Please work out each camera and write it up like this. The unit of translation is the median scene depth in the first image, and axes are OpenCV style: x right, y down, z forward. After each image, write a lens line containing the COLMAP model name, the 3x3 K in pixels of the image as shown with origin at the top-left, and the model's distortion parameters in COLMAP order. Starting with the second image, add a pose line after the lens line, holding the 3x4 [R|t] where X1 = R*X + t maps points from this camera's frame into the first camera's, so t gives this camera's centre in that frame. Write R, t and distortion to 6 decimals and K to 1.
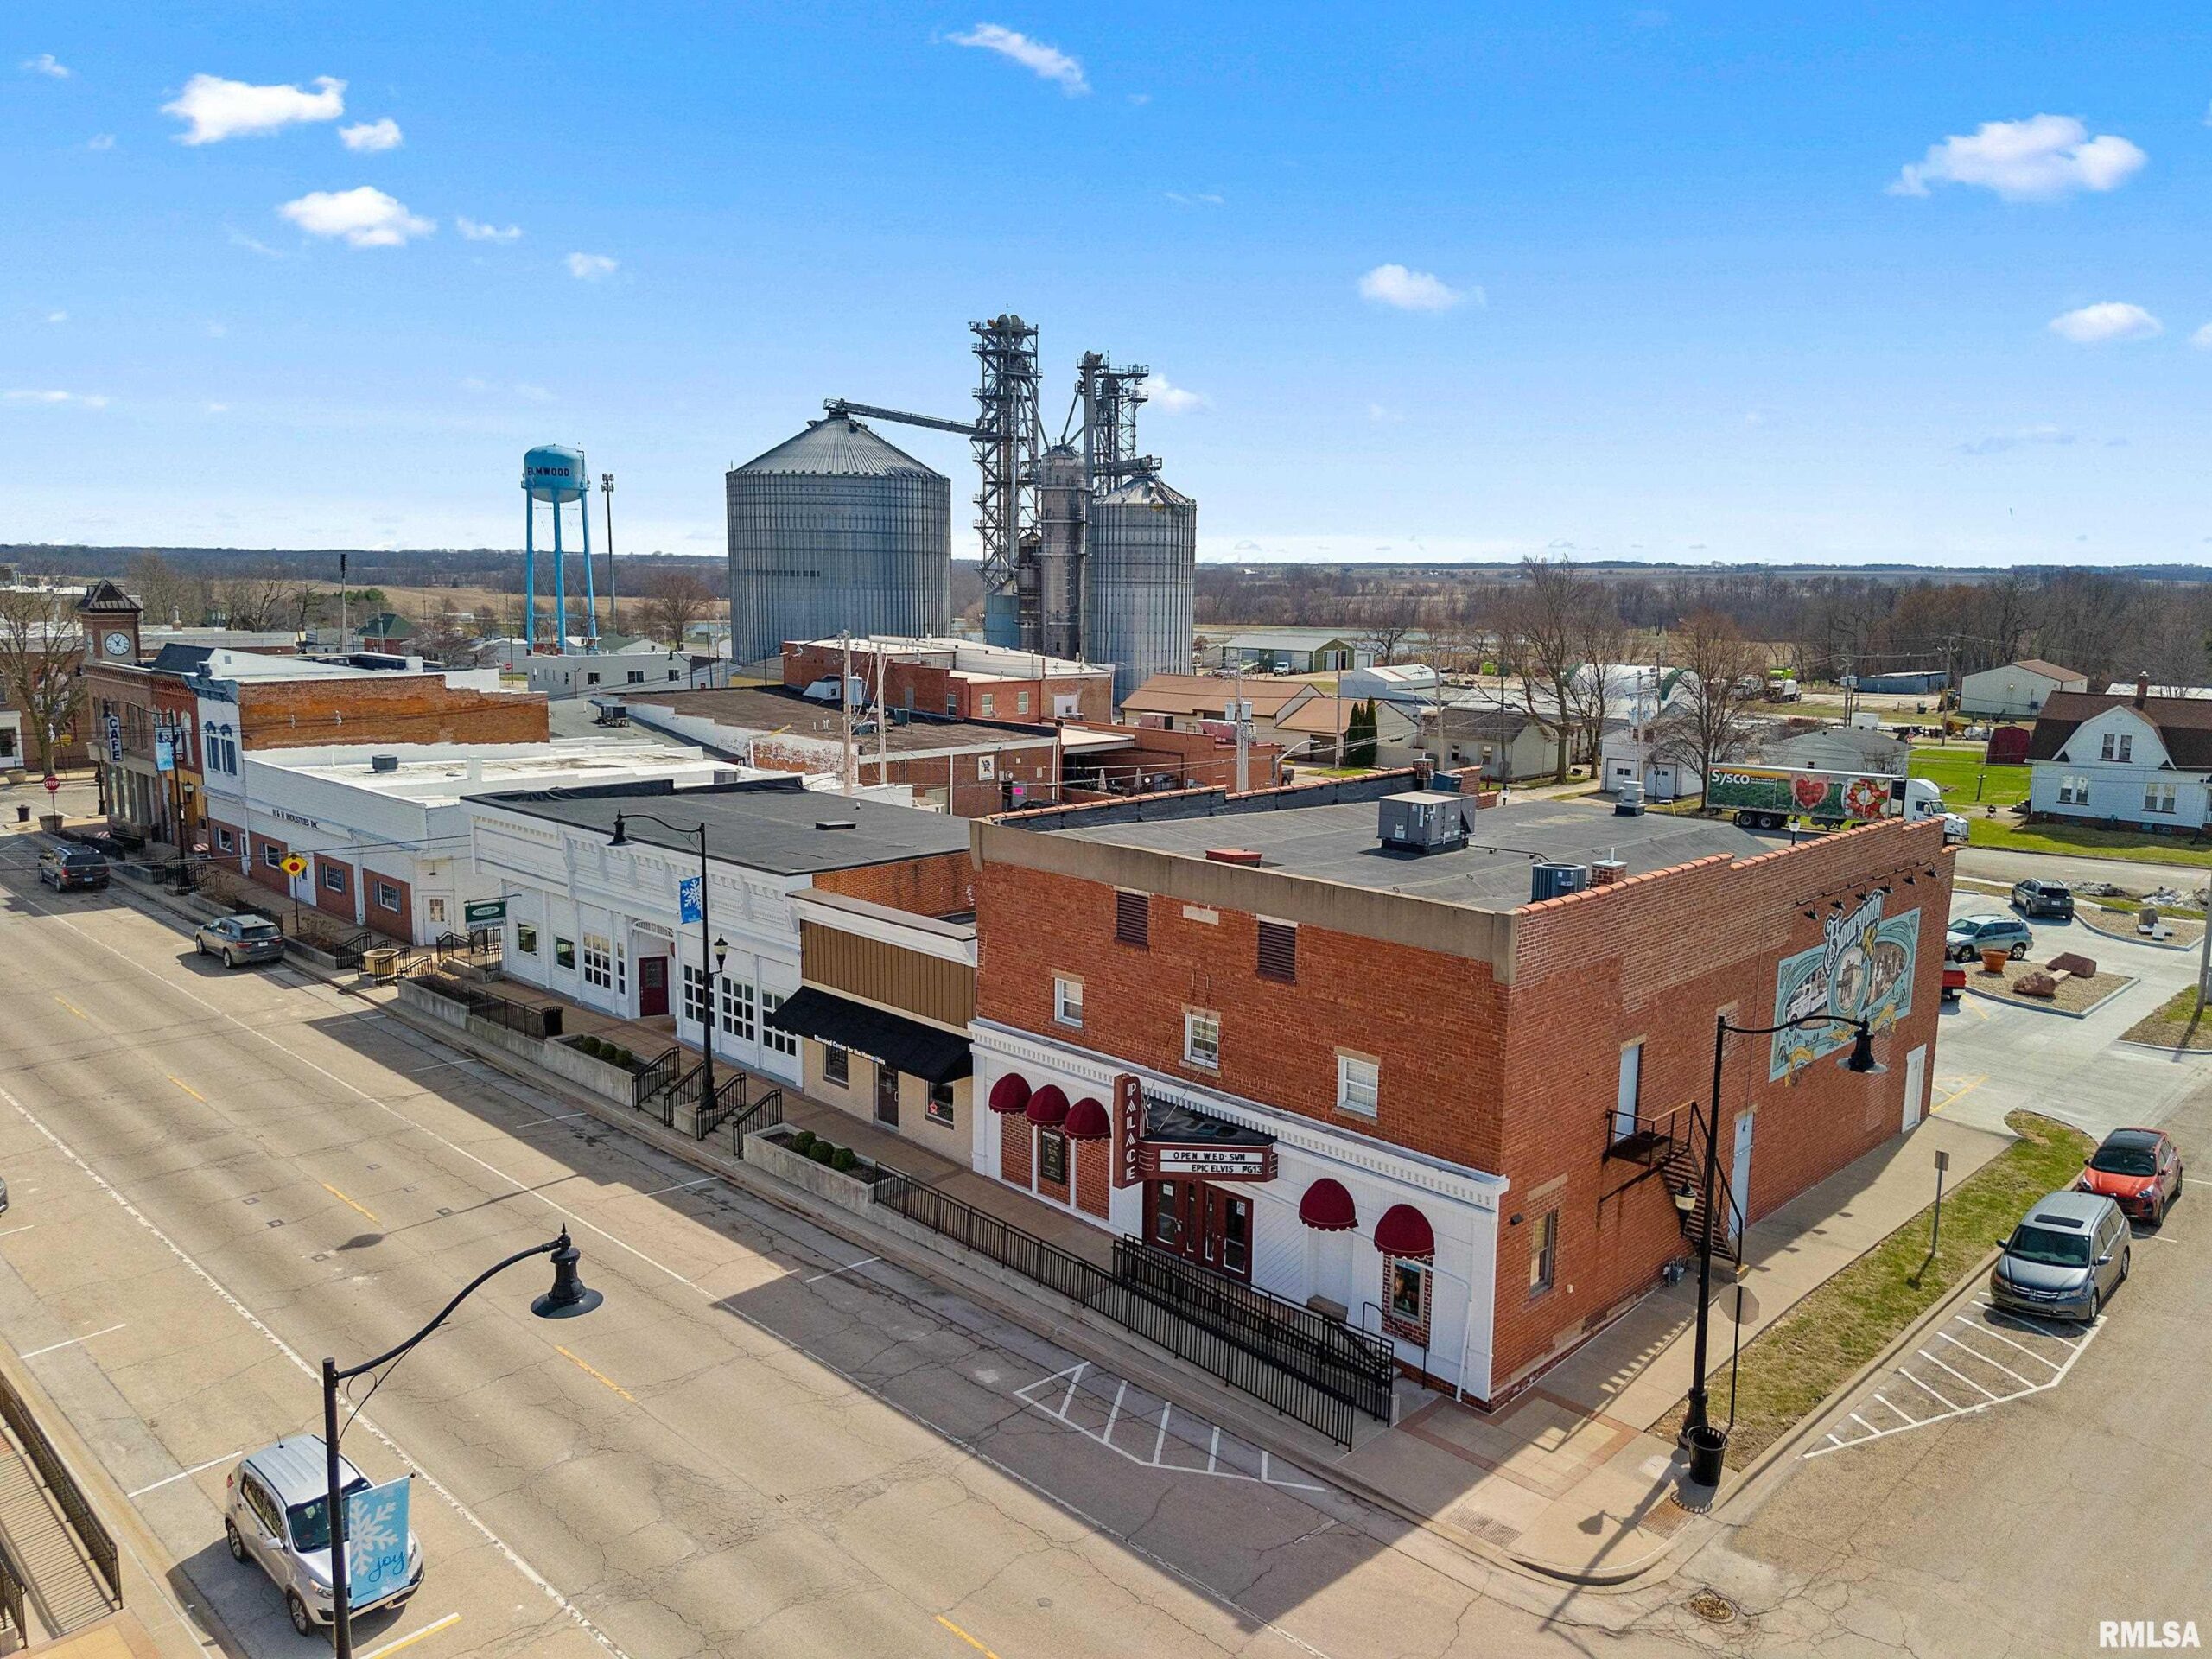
lens RADIAL K [[1634.2, 0, 1107.2], [0, 1634.2, 791.1], [0, 0, 1]] dist [0.112379, -0.181446]
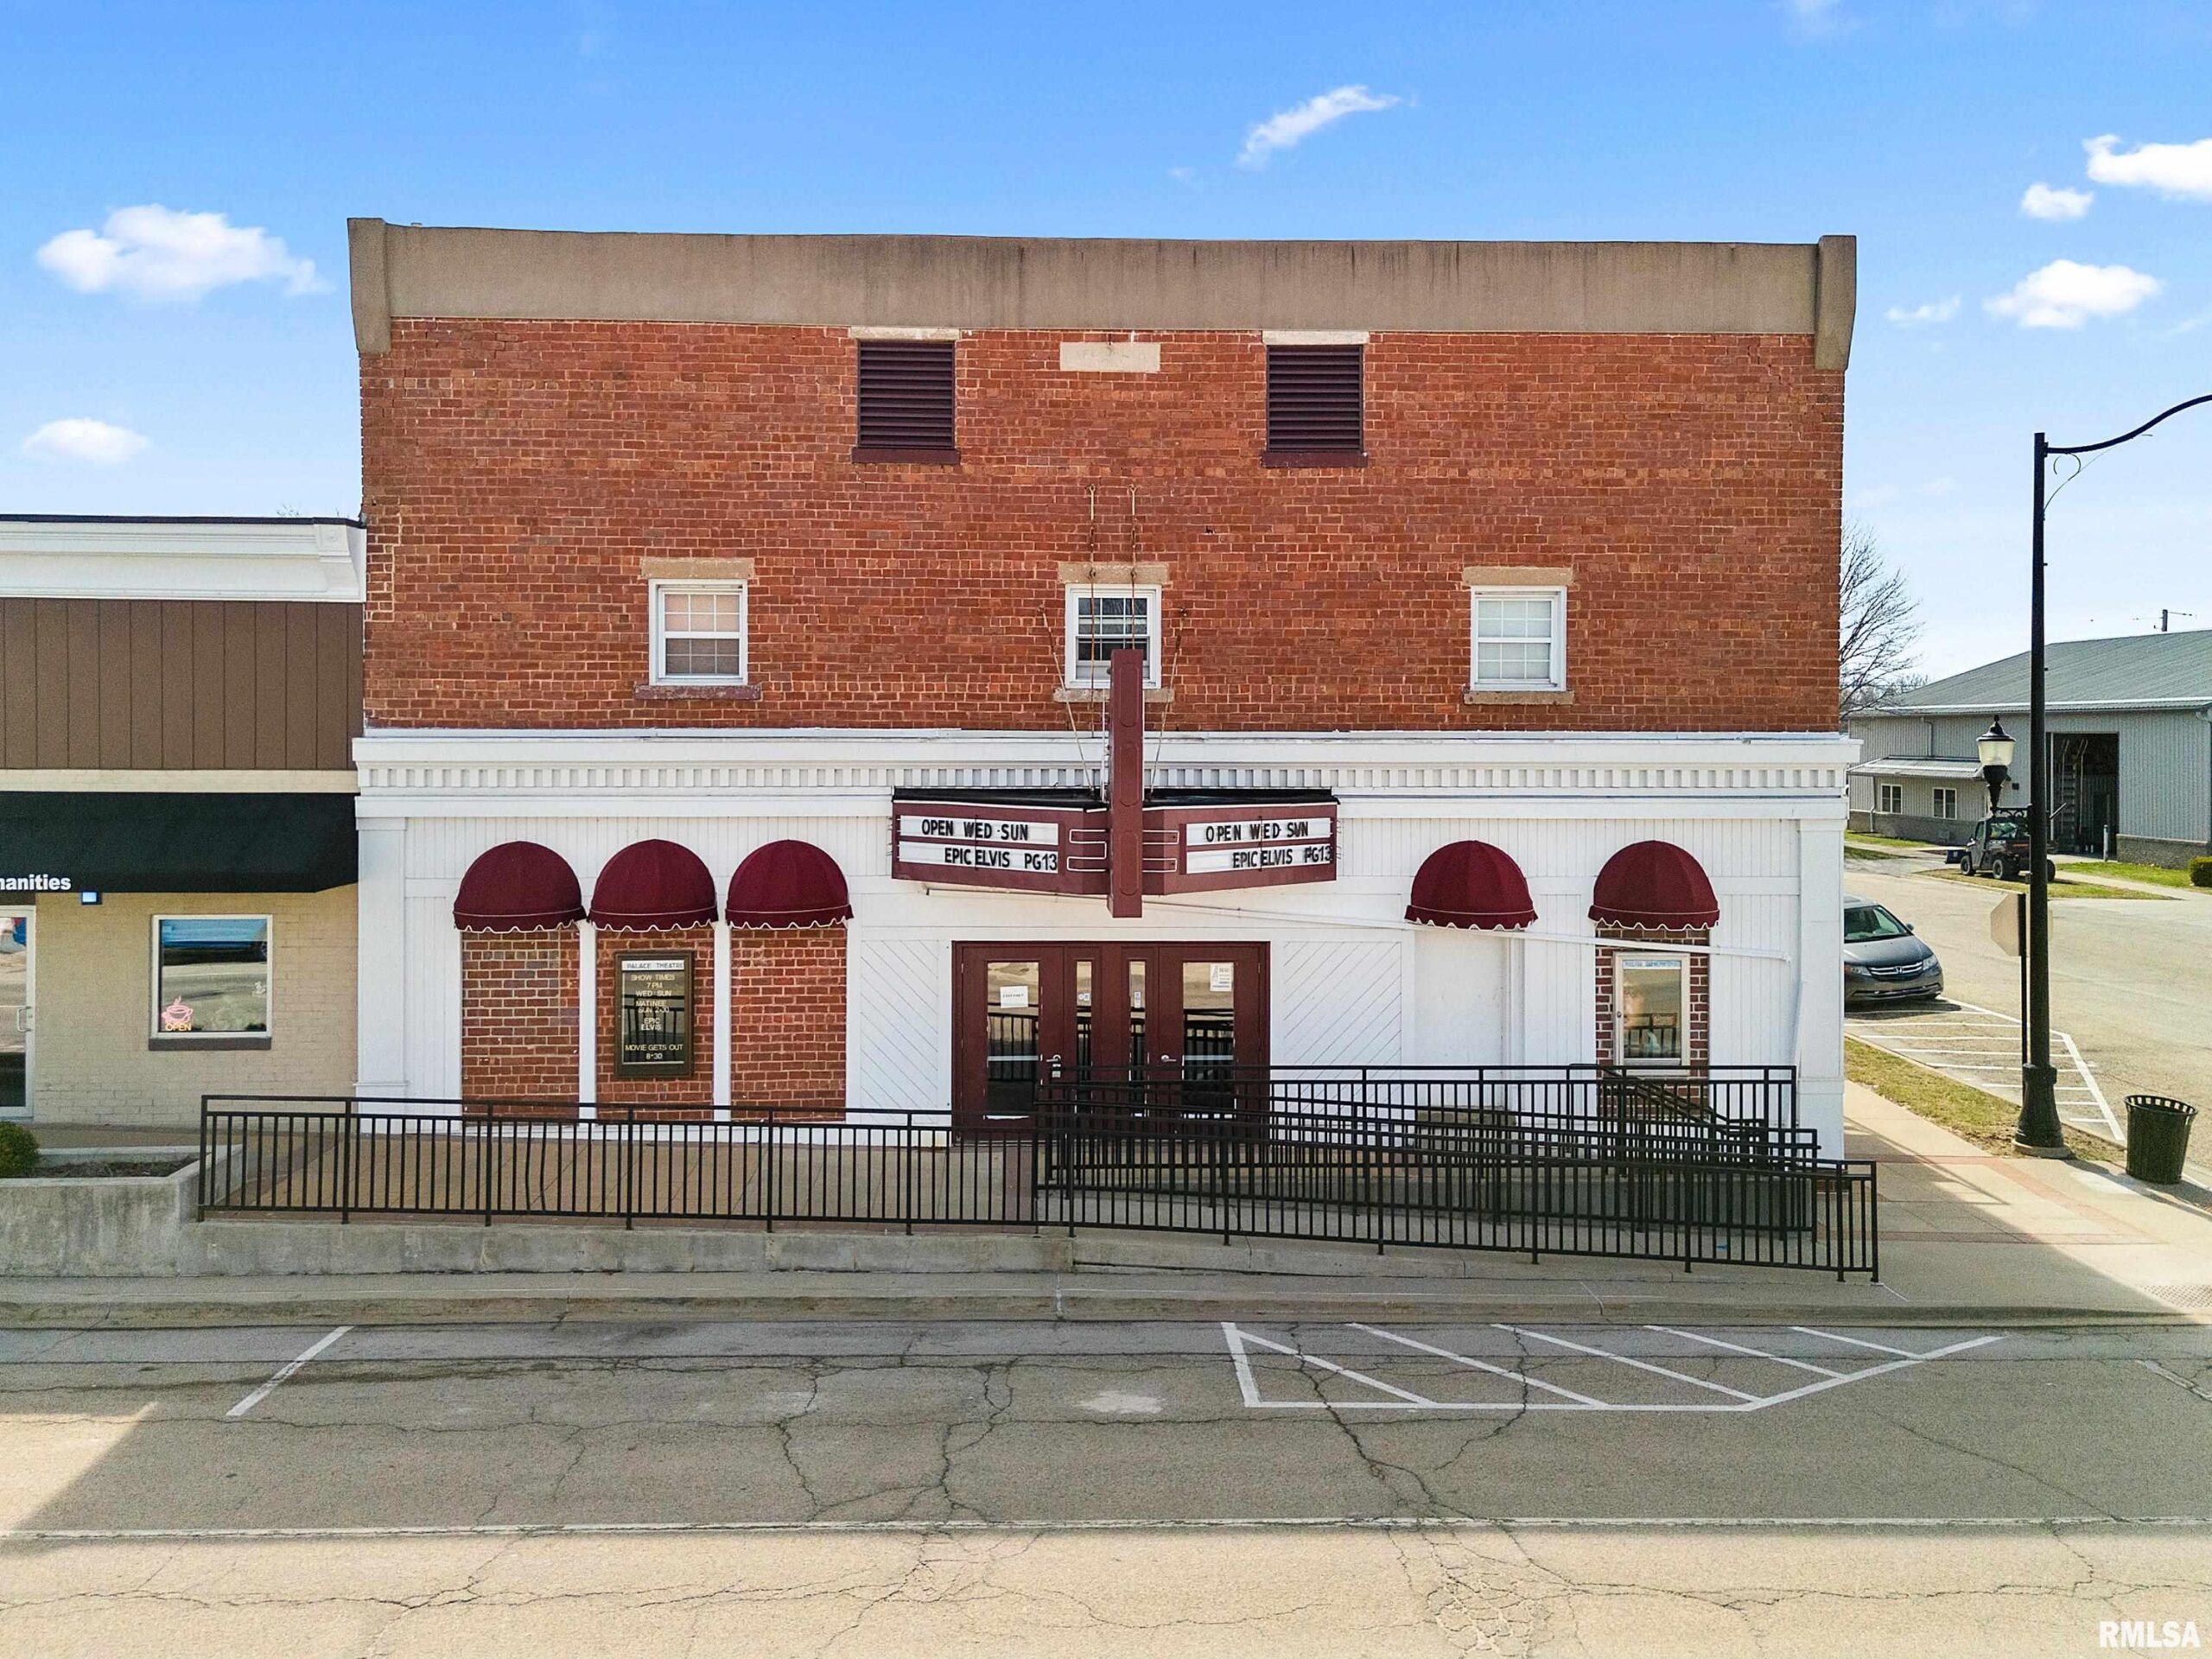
lens RADIAL K [[1834.1, 0, 1102.2], [0, 1834.1, 726.3], [0, 0, 1]] dist [0.064968, -0.005650]
pose [[0.690203, -0.009281, 0.723556, -0.325685], [0.107633, 0.990111, -0.089972, 0.227440], [-0.715566, 0.139977, 0.684376, 0.658773]]
